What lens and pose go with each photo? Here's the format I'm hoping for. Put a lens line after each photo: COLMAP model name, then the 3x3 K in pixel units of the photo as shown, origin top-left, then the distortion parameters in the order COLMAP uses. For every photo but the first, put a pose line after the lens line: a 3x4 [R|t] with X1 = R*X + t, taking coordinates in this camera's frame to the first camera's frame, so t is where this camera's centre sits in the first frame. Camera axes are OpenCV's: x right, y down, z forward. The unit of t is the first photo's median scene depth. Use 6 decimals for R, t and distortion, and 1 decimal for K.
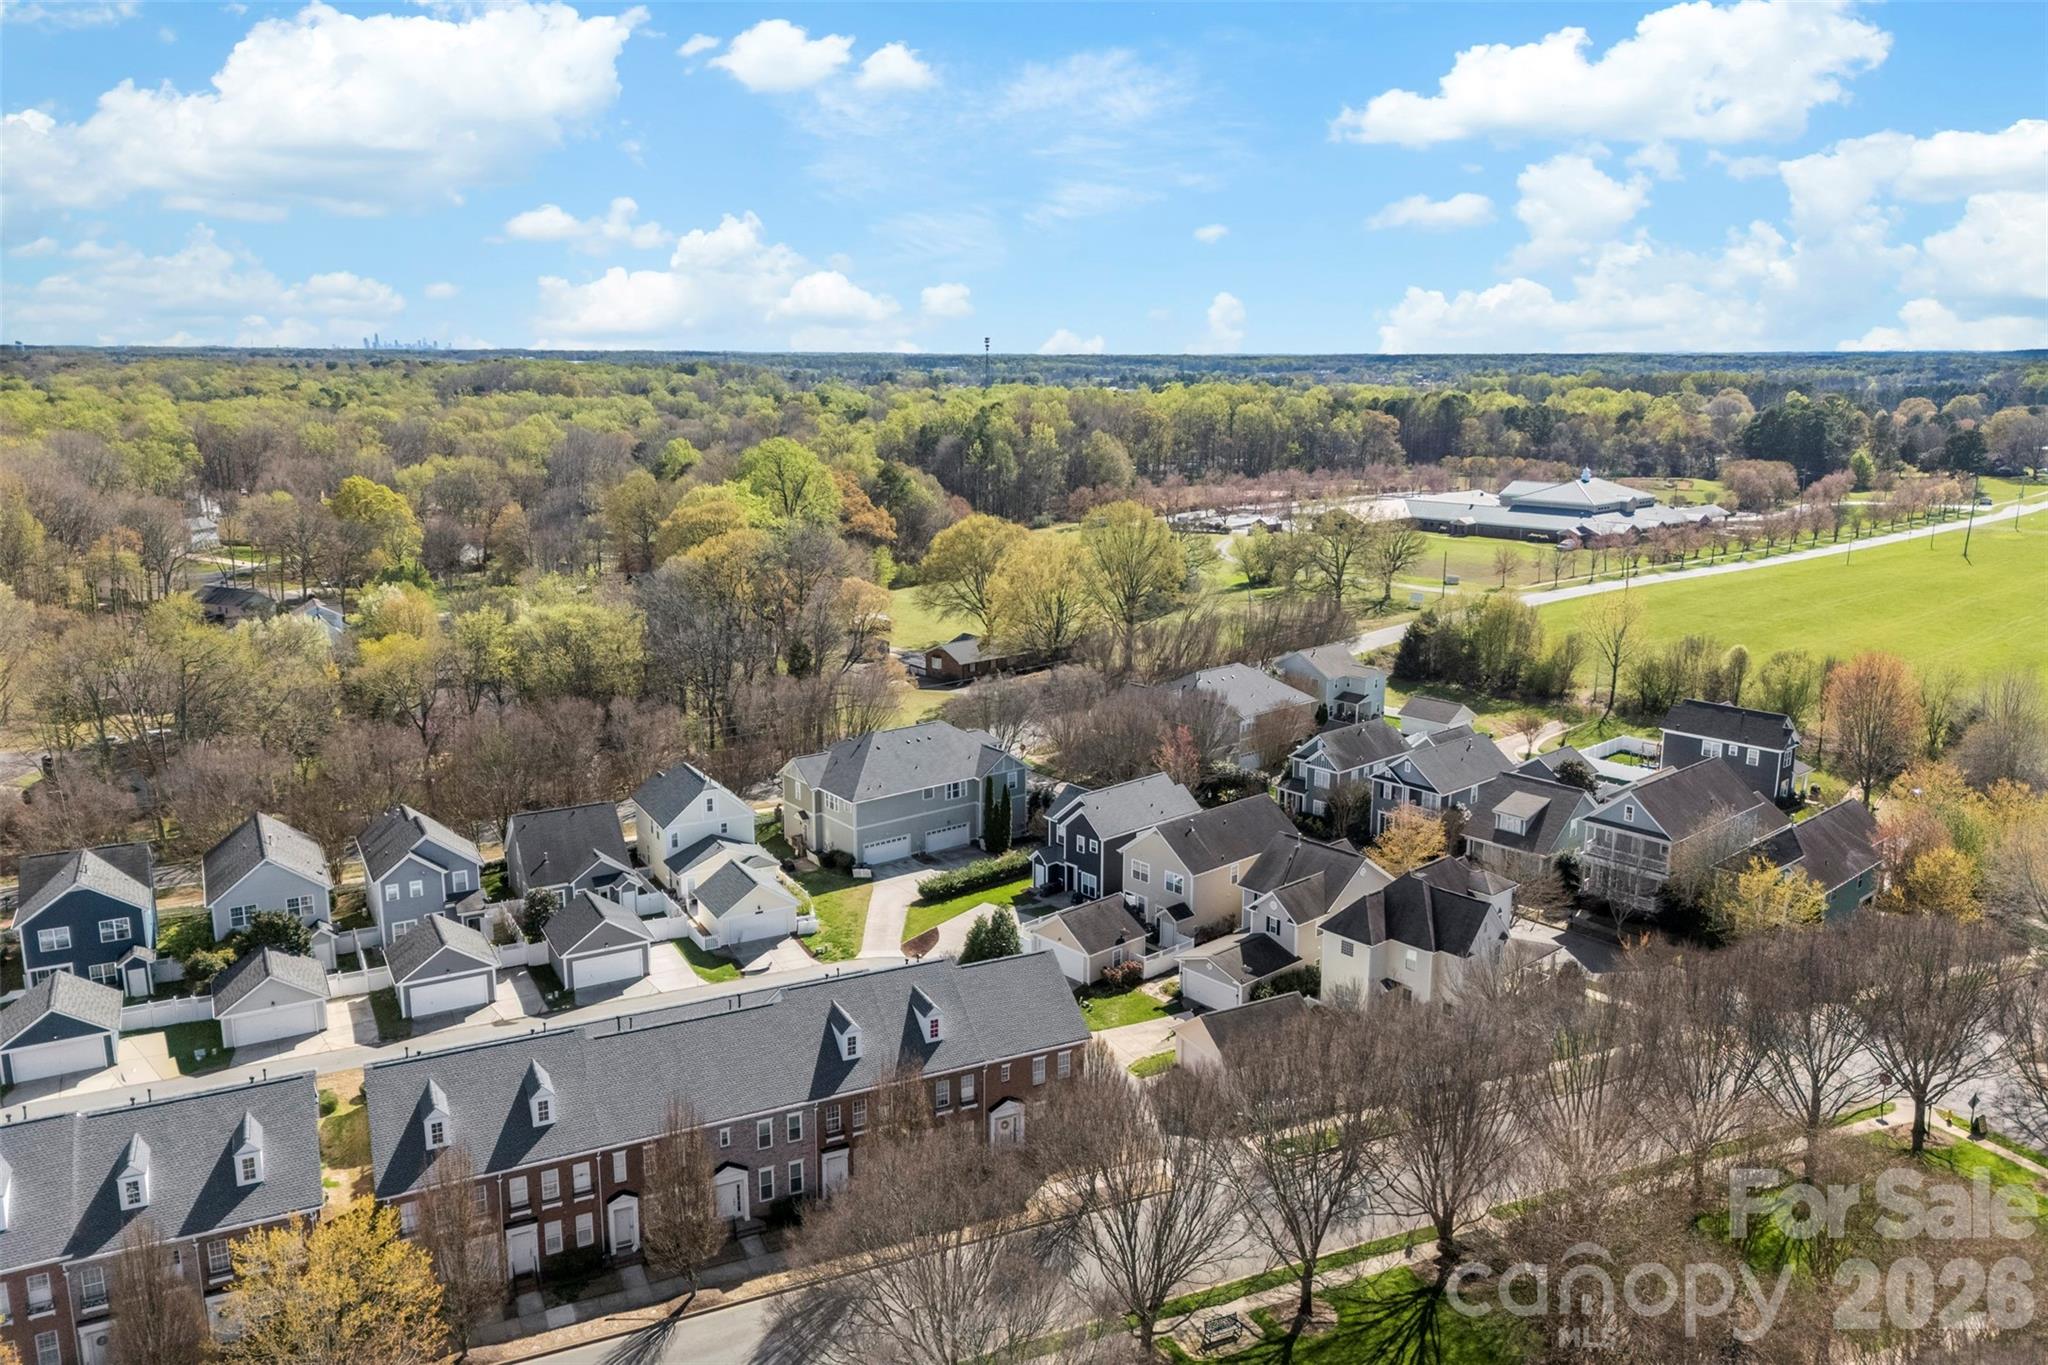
lens RADIAL K [[1455.7, 0, 1024.0], [0, 1455.7, 682.5], [0, 0, 1]] dist [0.112976, -0.129859]
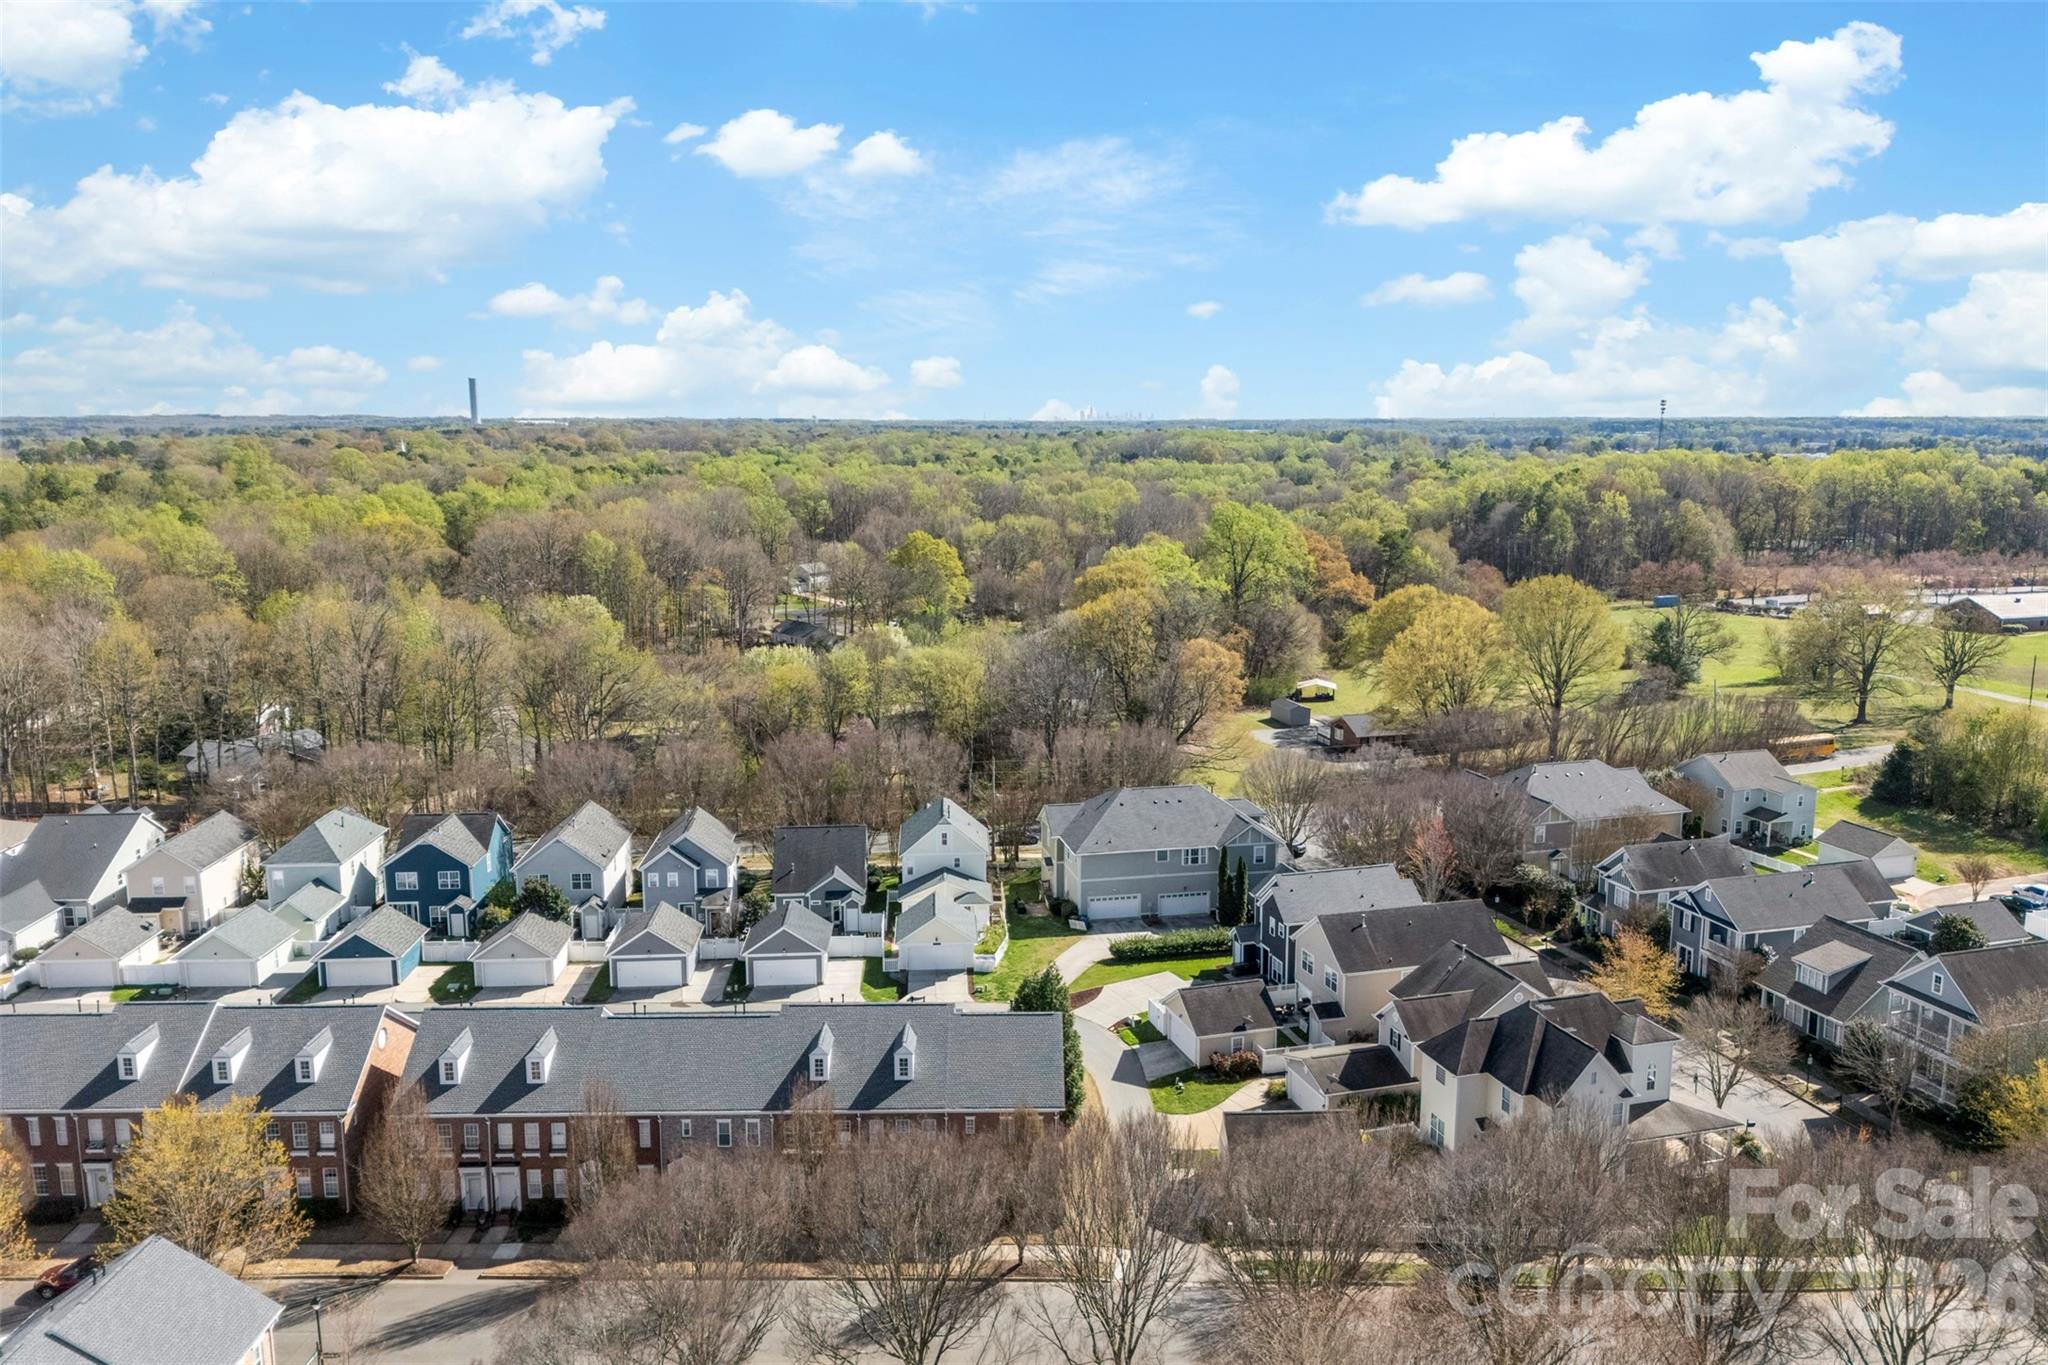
lens RADIAL K [[1455.7, 0, 1024.0], [0, 1455.7, 682.5], [0, 0, 1]] dist [0.112976, -0.129859]
pose [[0.910390, 0.072465, -0.407355, 0.316998], [-0.090092, 0.995639, -0.024229, -0.011452], [0.403823, 0.058757, 0.912948, 0.059412]]
